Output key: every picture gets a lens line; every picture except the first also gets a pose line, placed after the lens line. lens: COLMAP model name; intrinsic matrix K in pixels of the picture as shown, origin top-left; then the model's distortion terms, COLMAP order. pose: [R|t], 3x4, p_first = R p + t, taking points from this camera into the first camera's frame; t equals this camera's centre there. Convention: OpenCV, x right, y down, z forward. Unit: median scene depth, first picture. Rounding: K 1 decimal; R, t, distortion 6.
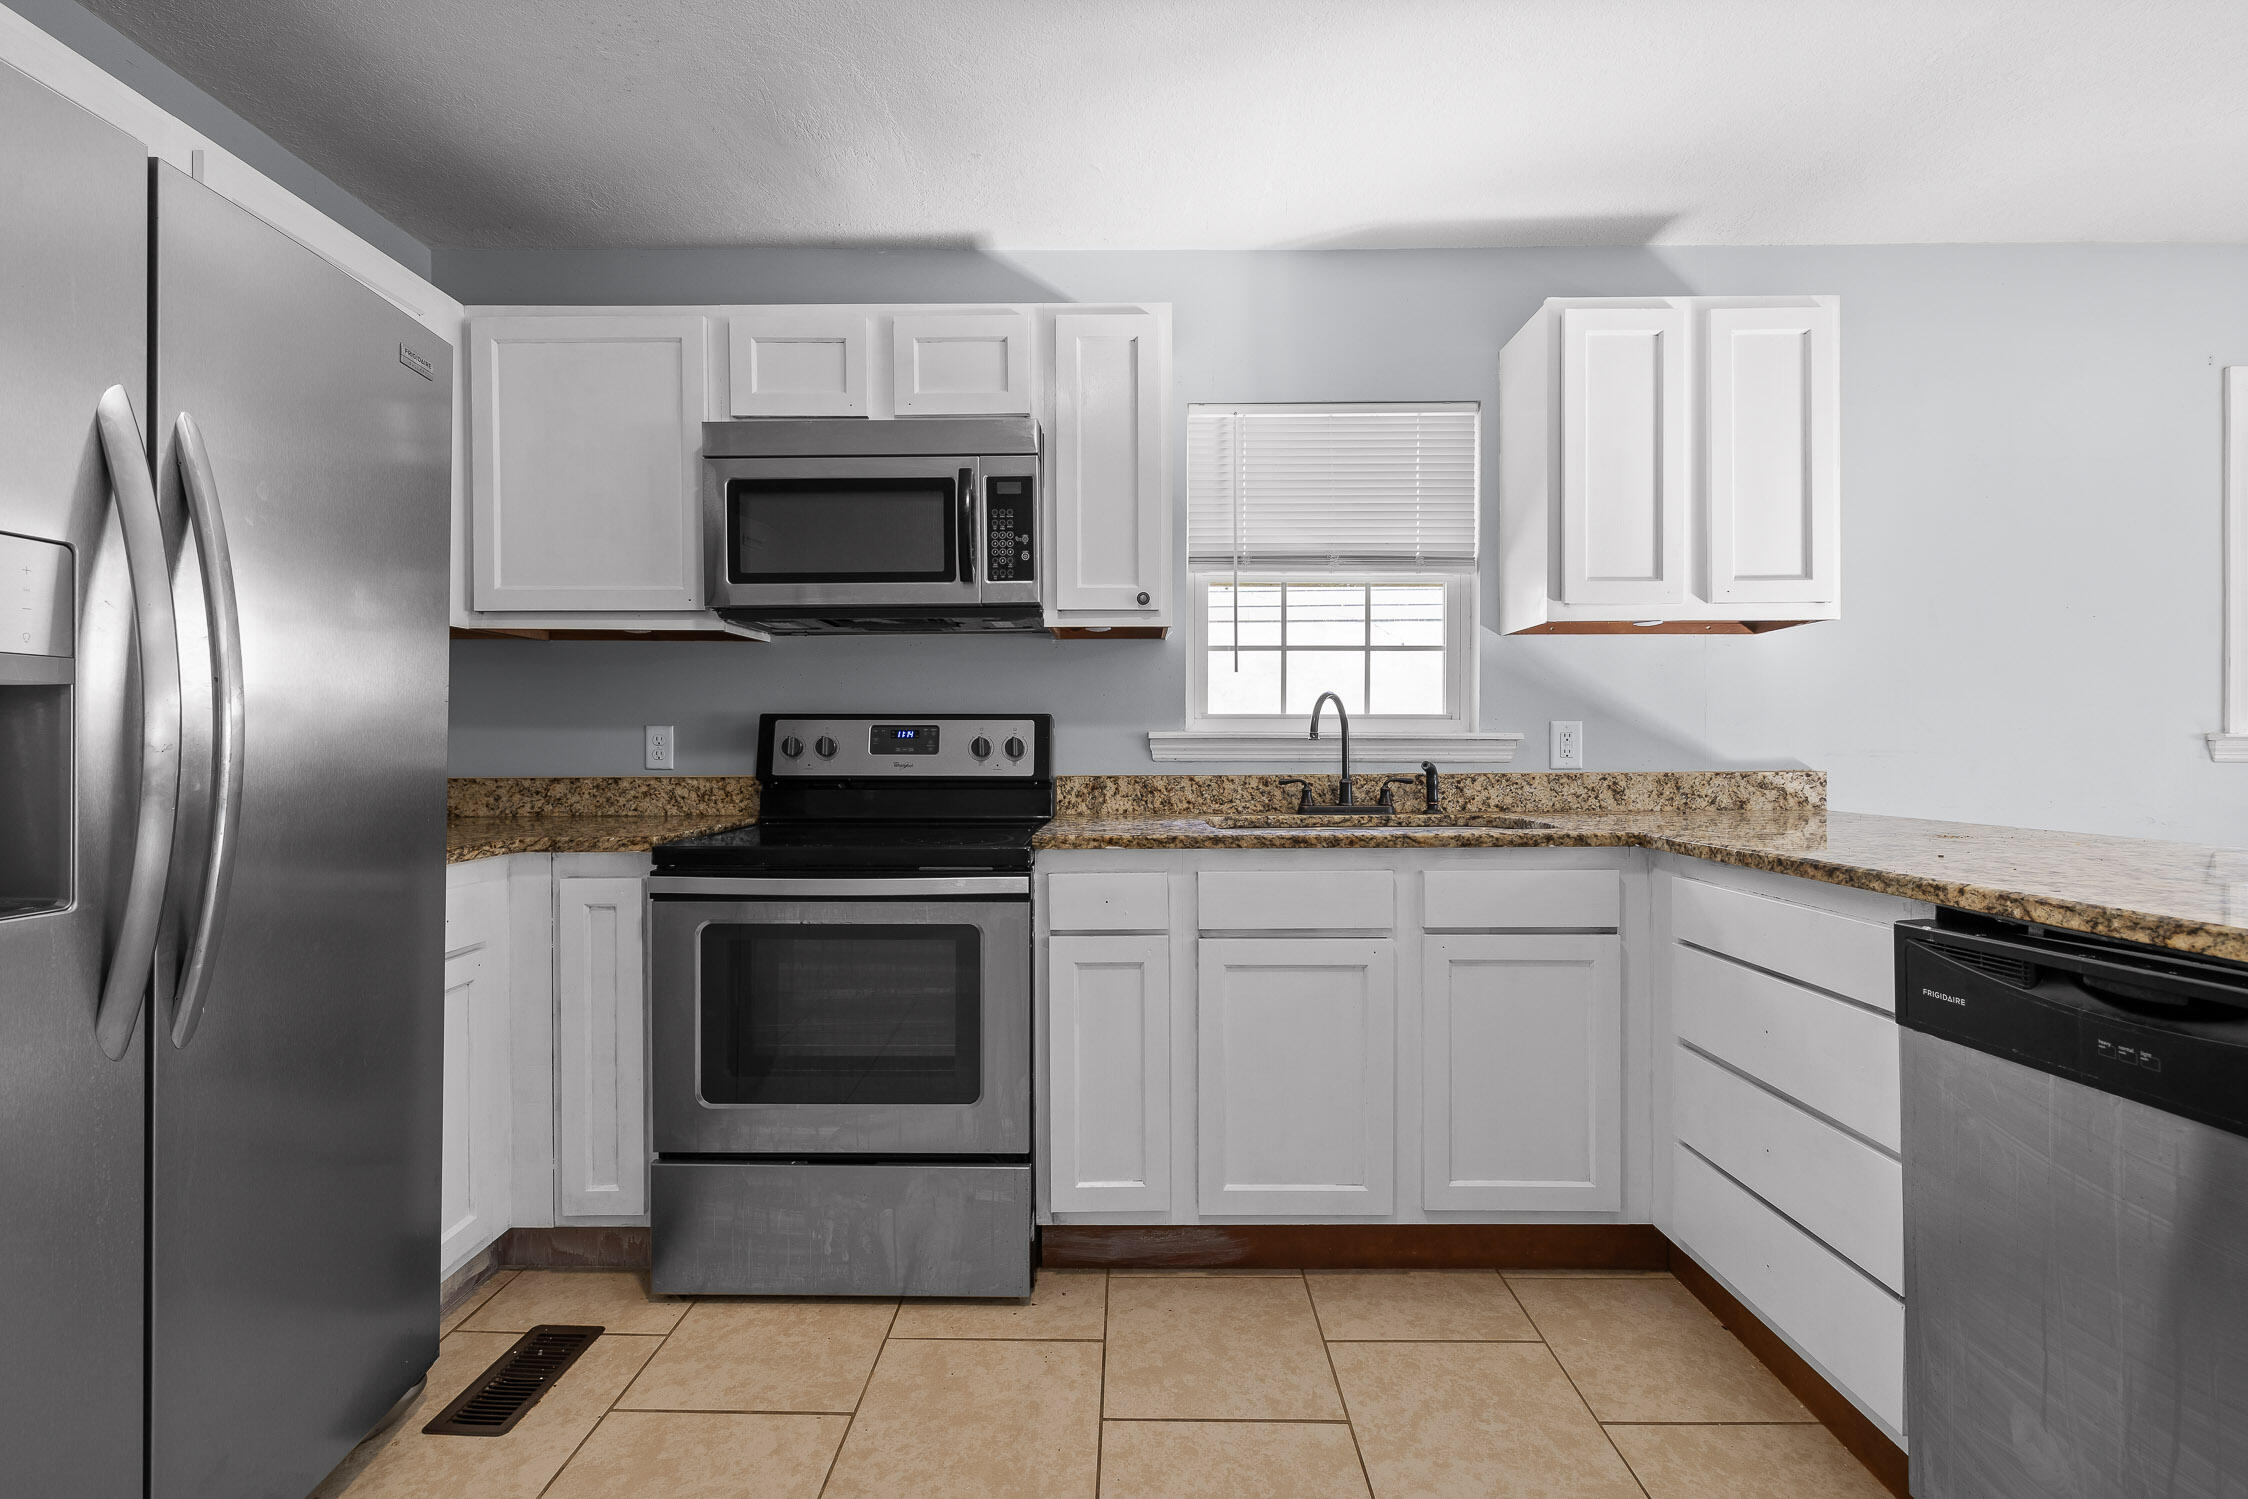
lens RADIAL K [[951.9, 0, 1120.0], [0, 951.9, 756.9], [0, 0, 1]] dist [-0.001778, 0.000026]
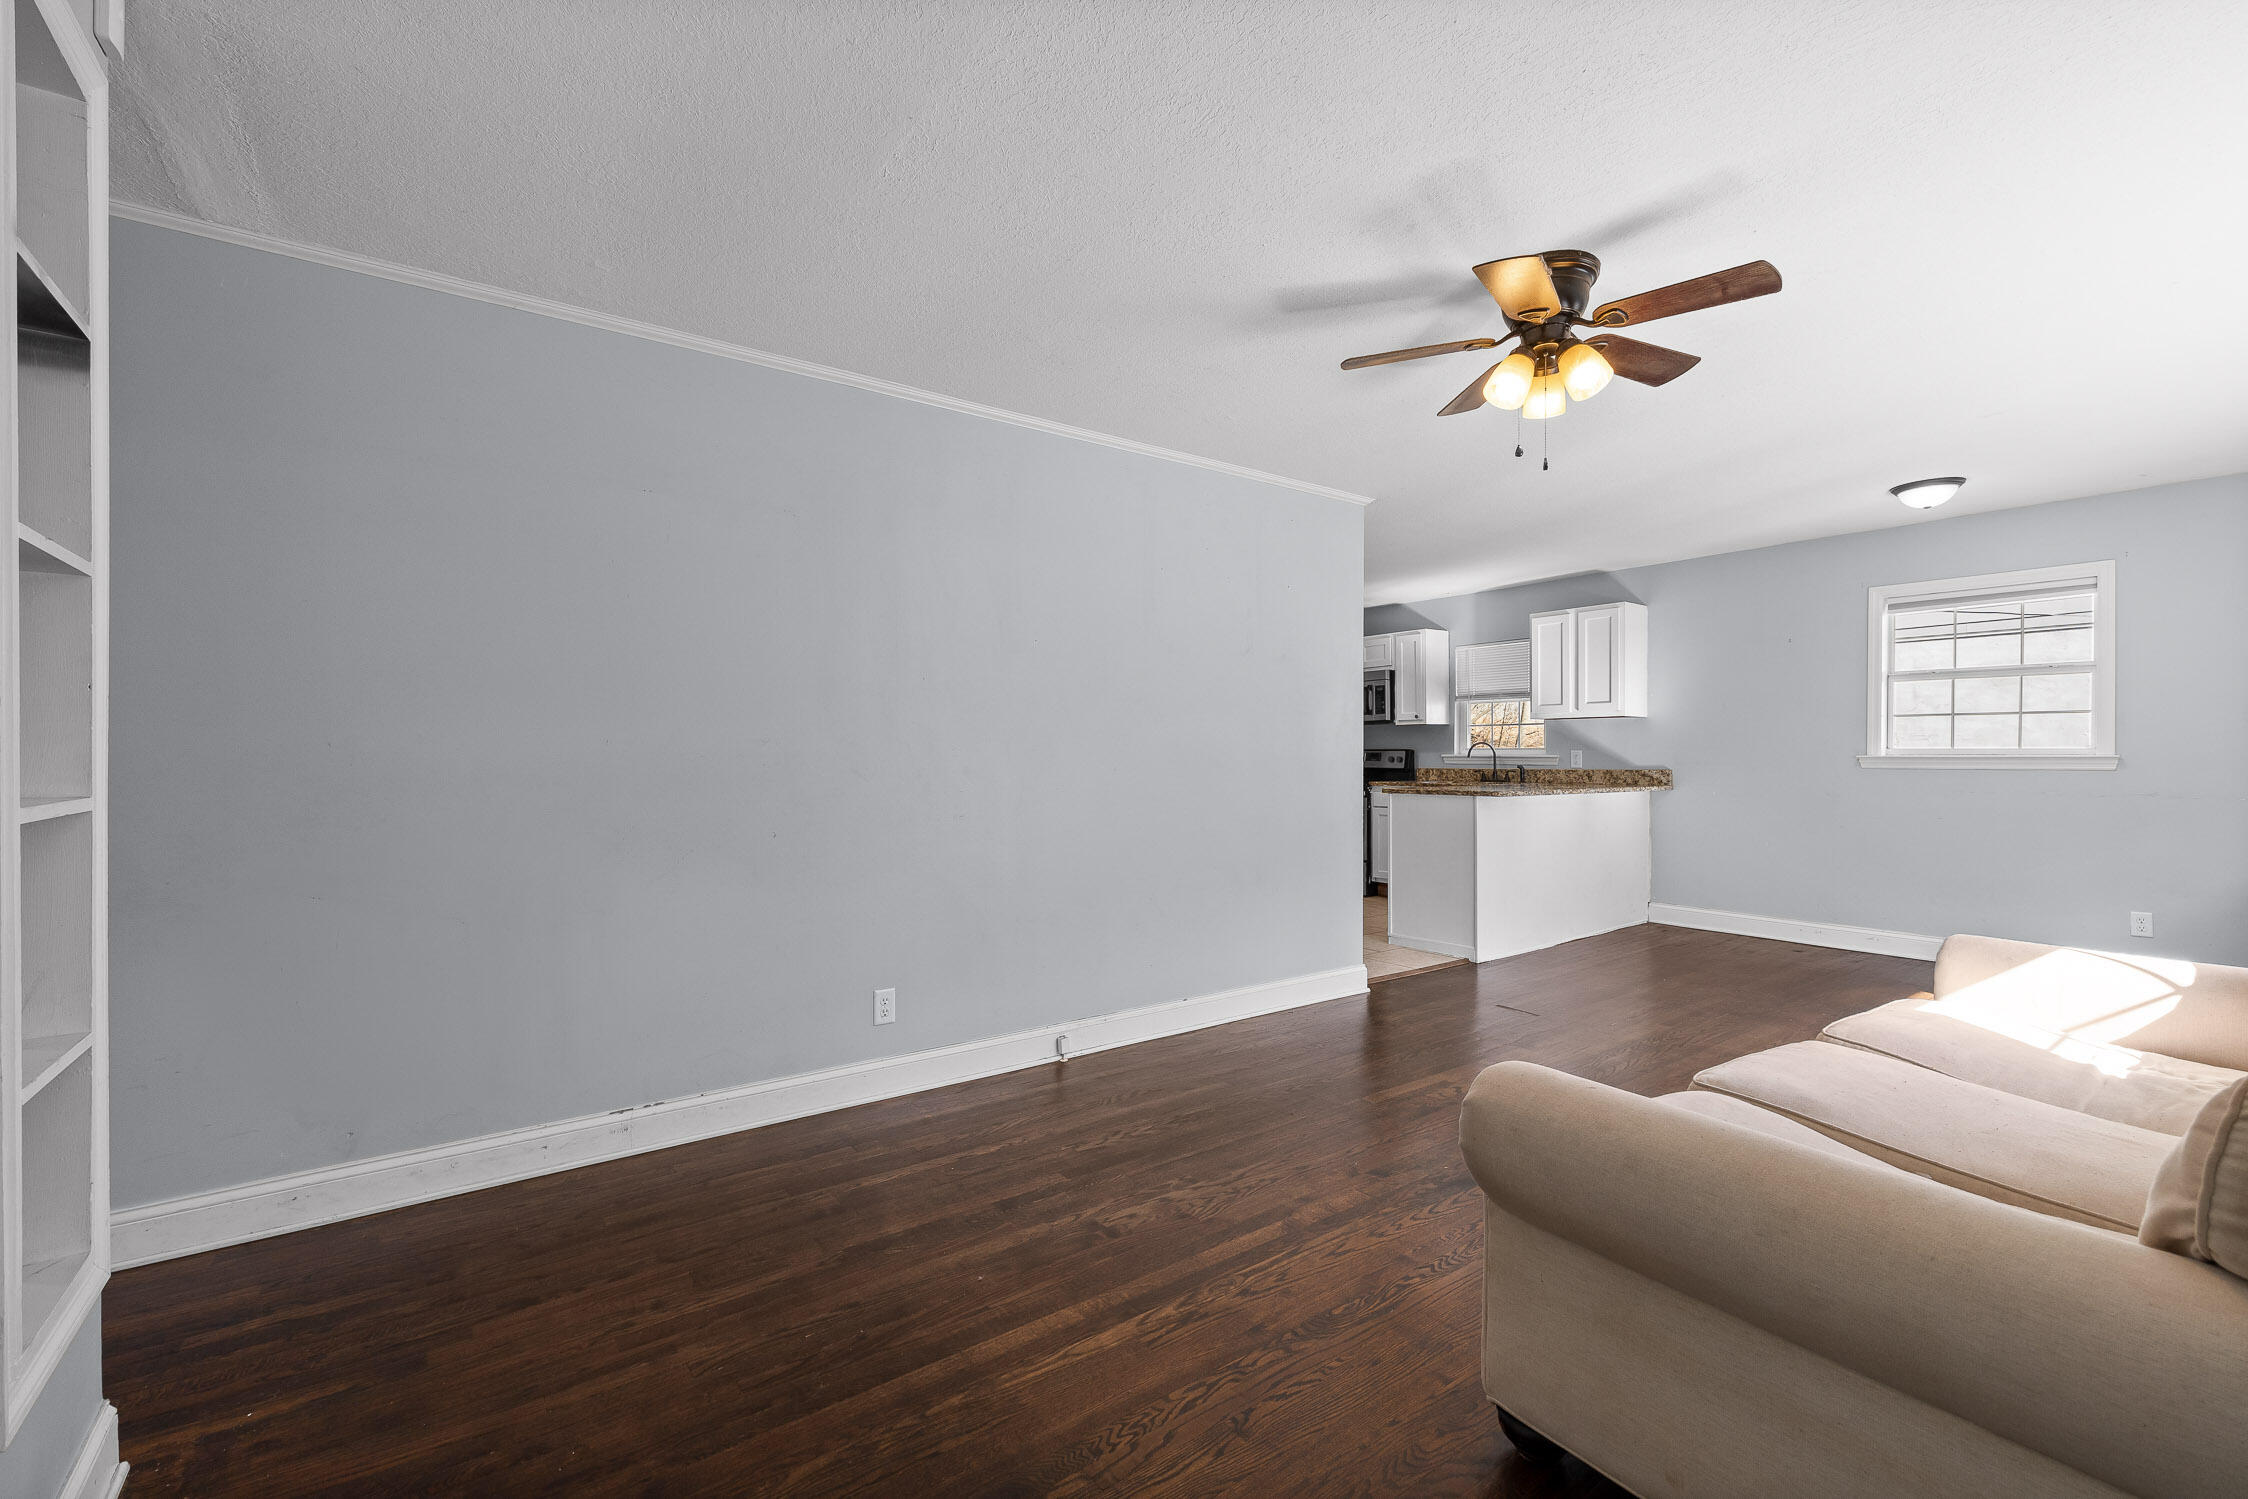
lens RADIAL K [[949.4, 0, 1121.9], [0, 949.4, 760.0], [0, 0, 1]] dist [-0.000124, -0.000022]
pose [[0.594004, 0.005240, -0.804445, 1.972076], [-0.008486, 0.999964, 0.000248, -0.000176], [0.804417, 0.006680, 0.594027, -1.738655]]
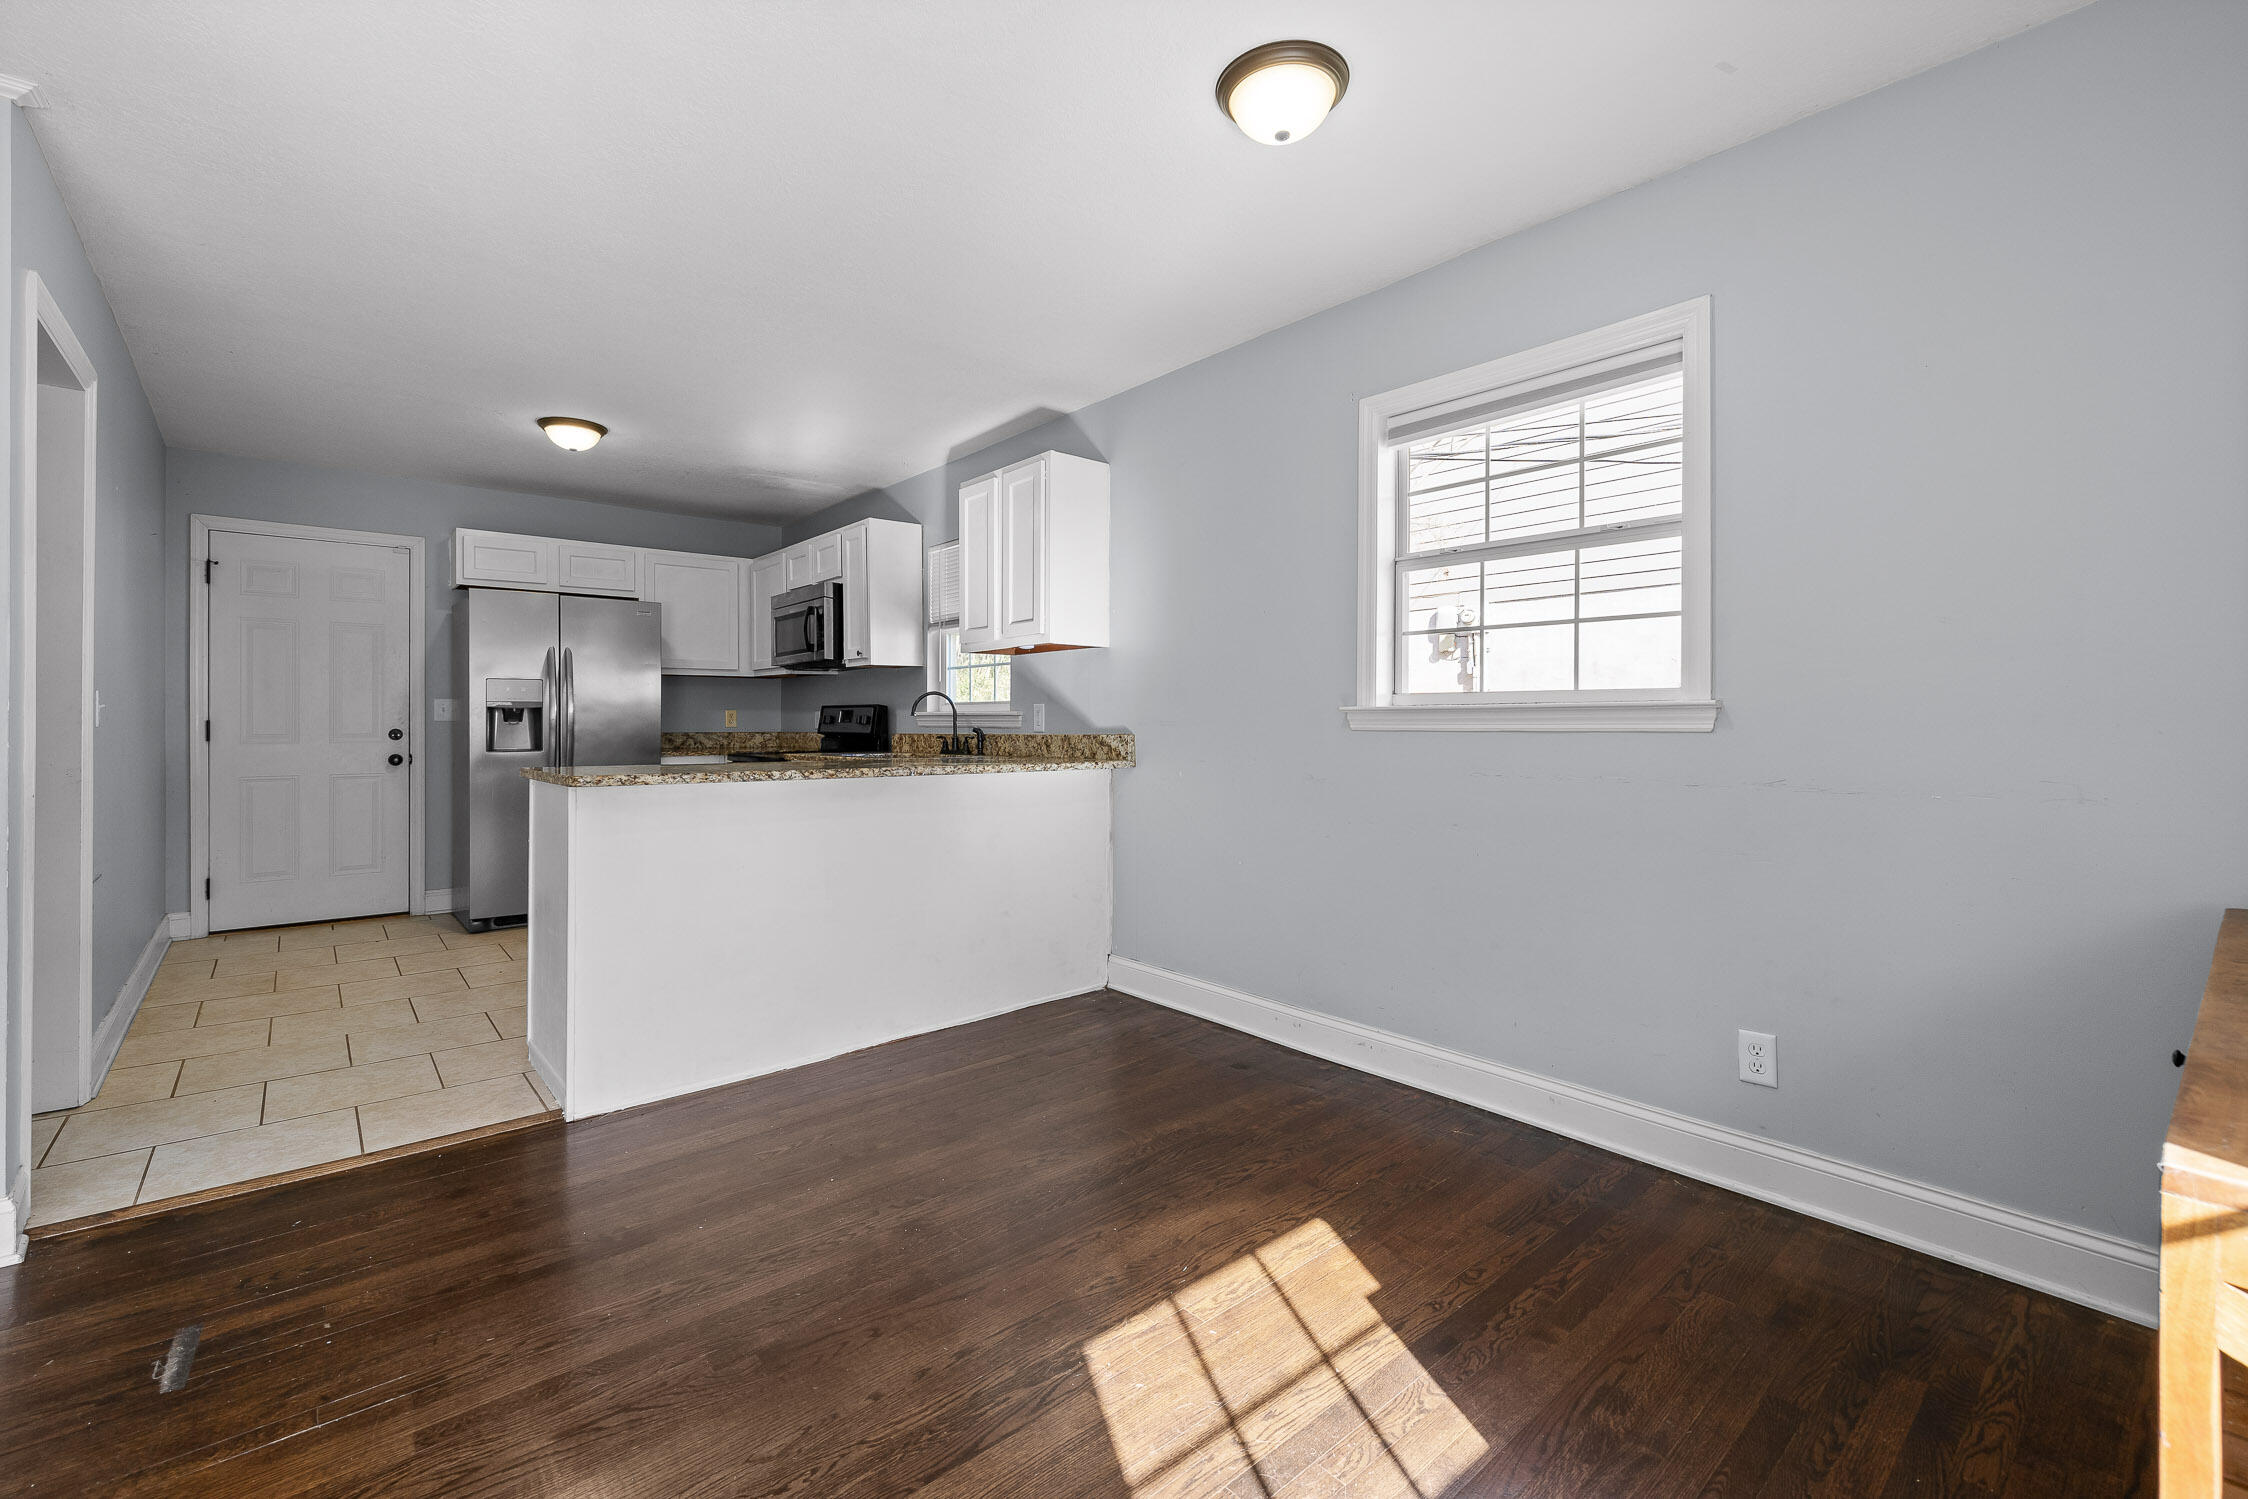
lens RADIAL K [[960.8, 0, 1122.9], [0, 960.8, 719.4], [0, 0, 1]] dist [-0.001402, -0.000030]
pose [[0.659212, -0.002013, -0.751955, 1.945623], [-0.008993, 0.999904, -0.010560, 0.007063], [0.751904, 0.013724, 0.659130, -0.018153]]
